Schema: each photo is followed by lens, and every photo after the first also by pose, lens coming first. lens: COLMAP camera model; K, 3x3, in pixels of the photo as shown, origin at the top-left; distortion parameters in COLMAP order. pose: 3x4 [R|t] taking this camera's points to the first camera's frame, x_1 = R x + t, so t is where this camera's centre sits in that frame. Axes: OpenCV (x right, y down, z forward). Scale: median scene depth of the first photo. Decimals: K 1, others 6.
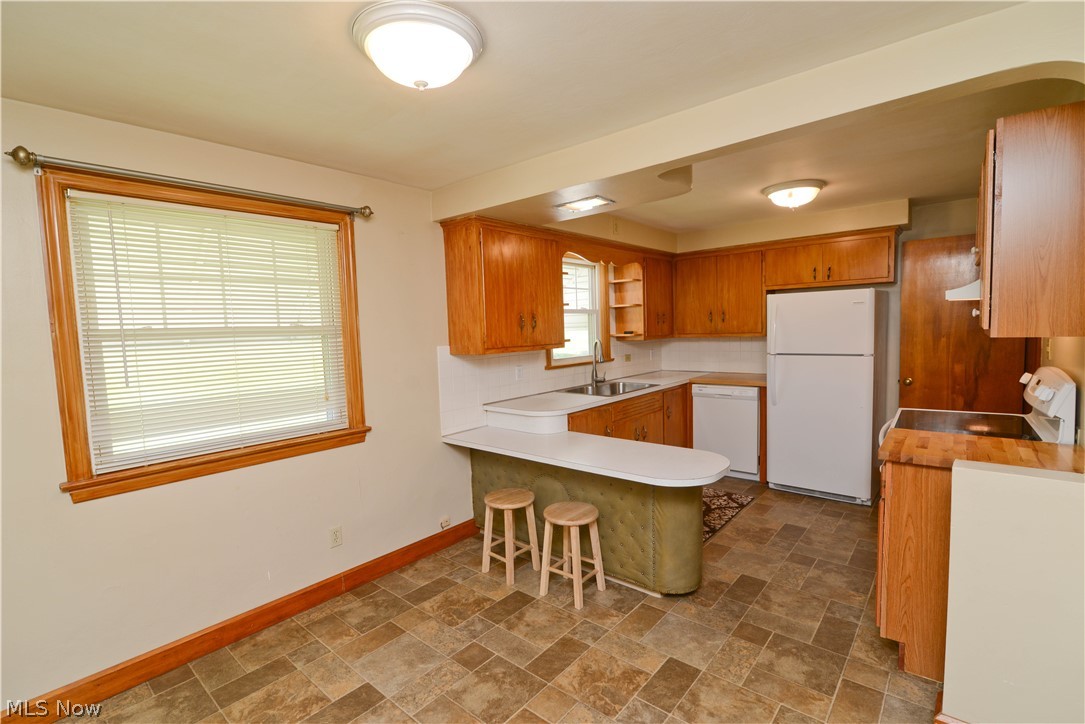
lens RADIAL K [[495.0, 0, 544.6], [0, 495.0, 366.9], [0, 0, 1]] dist [-0.016339, -0.000604]
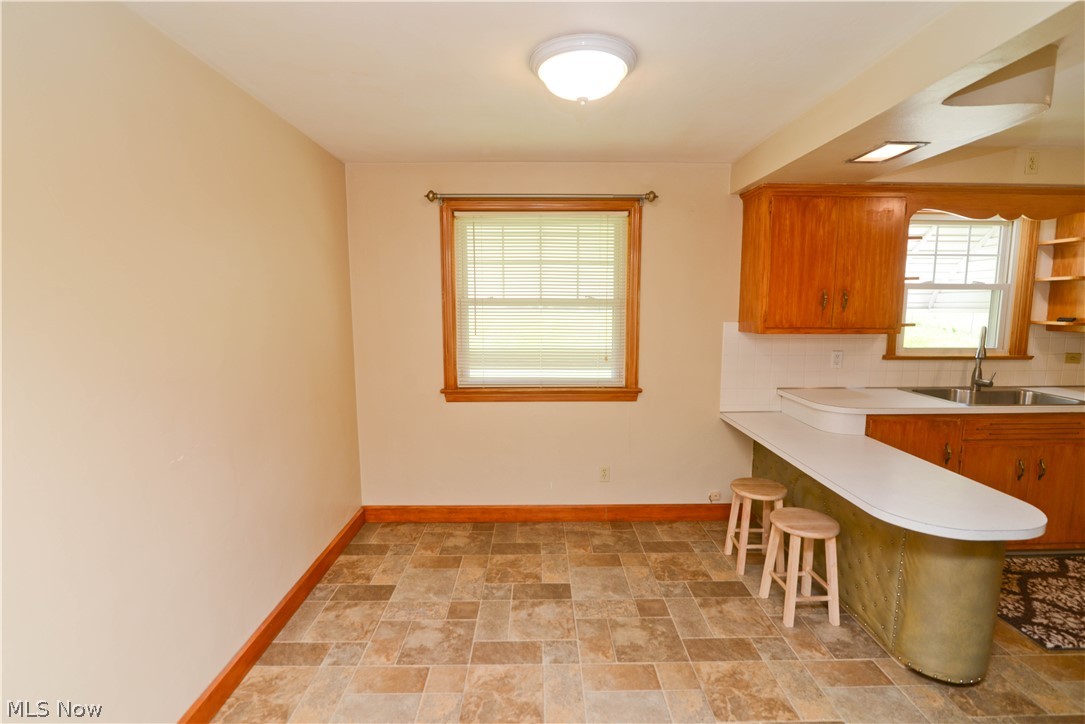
lens RADIAL K [[507.7, 0, 547.8], [0, 507.7, 365.4], [0, 0, 1]] dist [-0.013681, -0.000076]
pose [[0.659045, 0.123849, -0.741836, 0.296298], [-0.082263, 0.992301, 0.092582, -0.018592], [0.747591, 0.000010, 0.664160, 0.053376]]
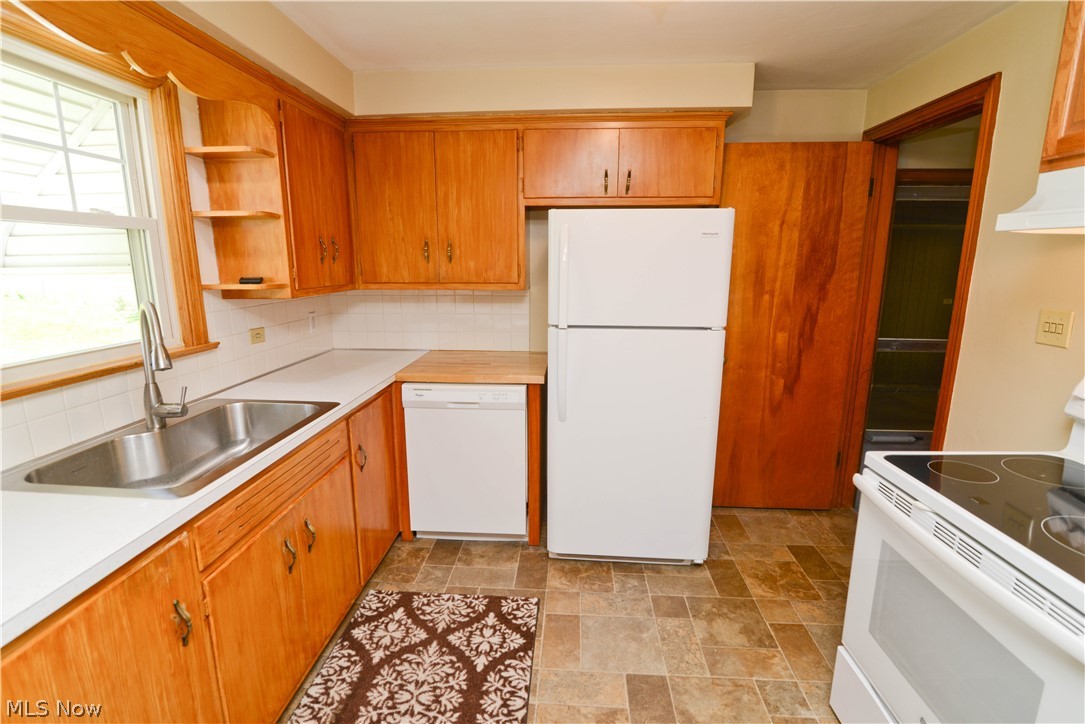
lens RADIAL K [[513.4, 0, 541.9], [0, 513.4, 365.6], [0, 0, 1]] dist [-0.020343, 0.000009]
pose [[0.804310, -0.085615, 0.588010, 0.146449], [0.021329, 0.993088, 0.115421, -0.057159], [-0.593828, -0.080292, 0.800576, 0.678858]]
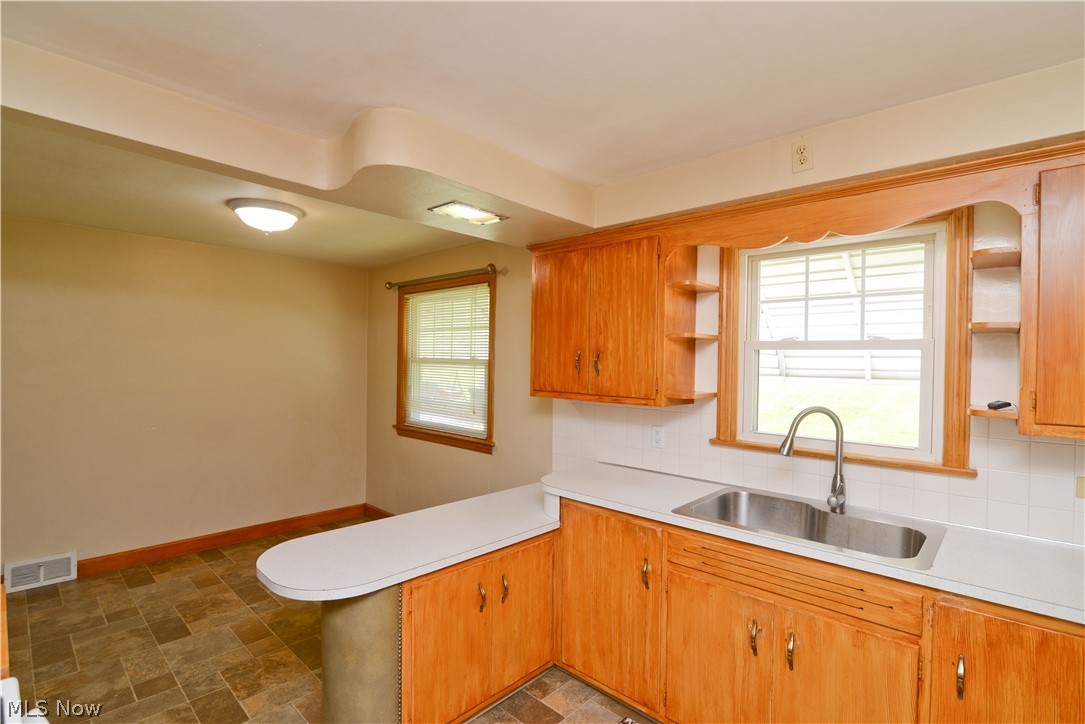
lens RADIAL K [[513.7, 0, 547.5], [0, 513.7, 364.8], [0, 0, 1]] dist [-0.011456, 0.000006]
pose [[-0.047334, 0.037411, -0.998178, 0.730603], [-0.096576, 0.994445, 0.041851, -0.111482], [0.994199, 0.098381, -0.043458, 0.960329]]
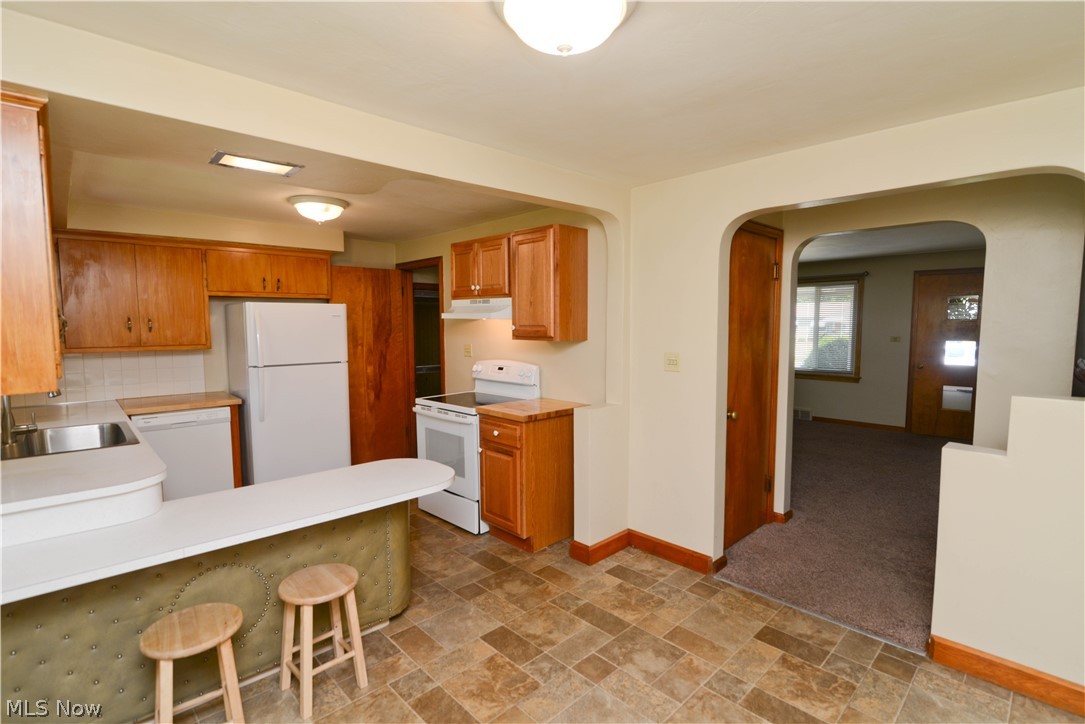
lens RADIAL K [[513.7, 0, 547.5], [0, 513.7, 364.8], [0, 0, 1]] dist [-0.011456, 0.000006]
pose [[0.104897, -0.047390, 0.993353, -0.511512], [0.084548, 0.995673, 0.038573, -0.024402], [-0.990883, 0.079940, 0.108450, 0.424346]]
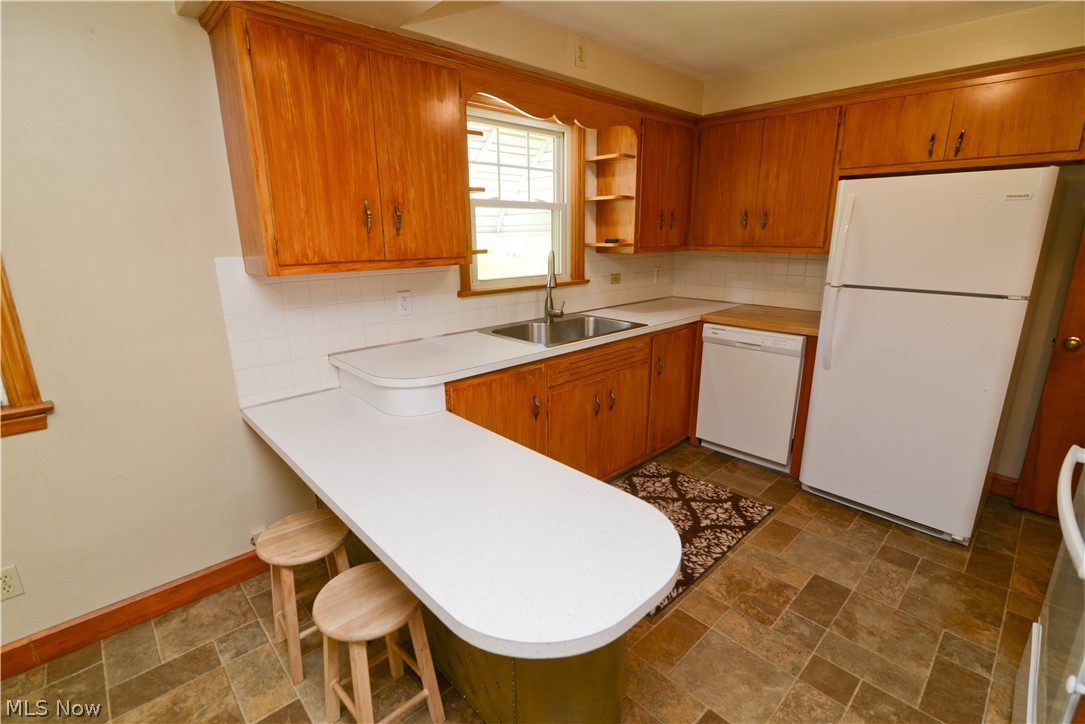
lens RADIAL K [[496.3, 0, 542.7], [0, 496.3, 365.7], [0, 0, 1]] dist [-0.019702, 0.000430]
pose [[0.993474, 0.052485, -0.101267, 0.210655], [-0.033133, 0.982352, 0.184082, -0.033605], [0.109141, -0.179525, 0.977680, 0.431624]]
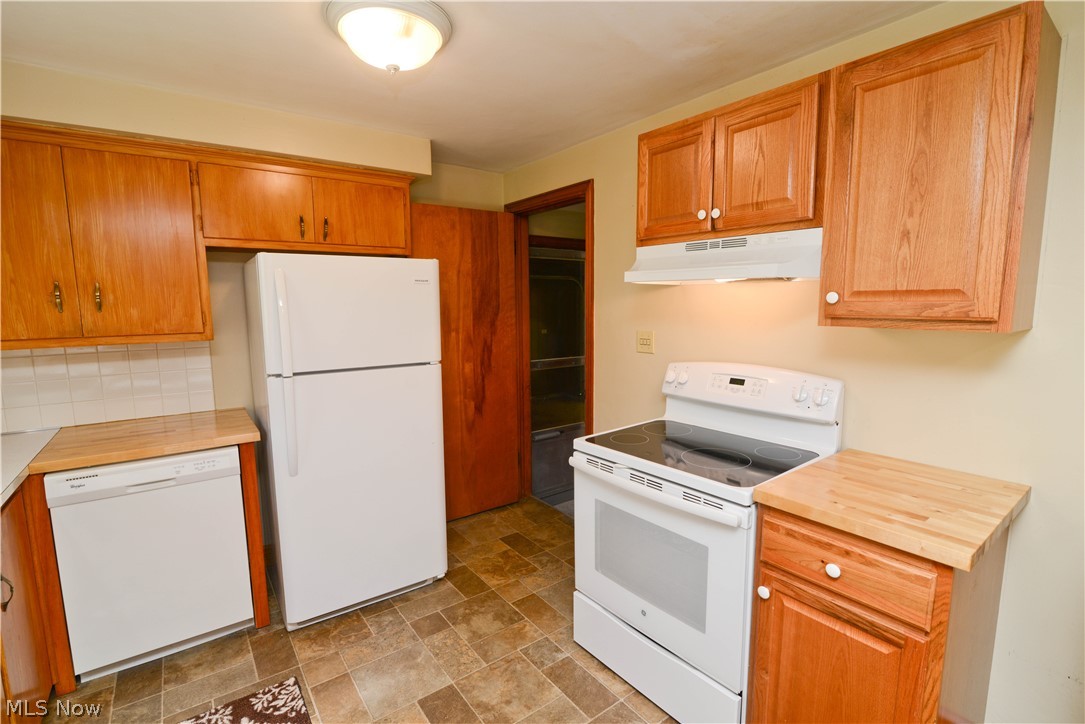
lens RADIAL K [[496.3, 0, 542.7], [0, 496.3, 365.7], [0, 0, 1]] dist [-0.019702, 0.000430]
pose [[0.230032, -0.091495, 0.968873, 0.054957], [0.083292, 0.993769, 0.074071, -0.059874], [-0.969612, 0.063661, 0.236219, 0.748593]]
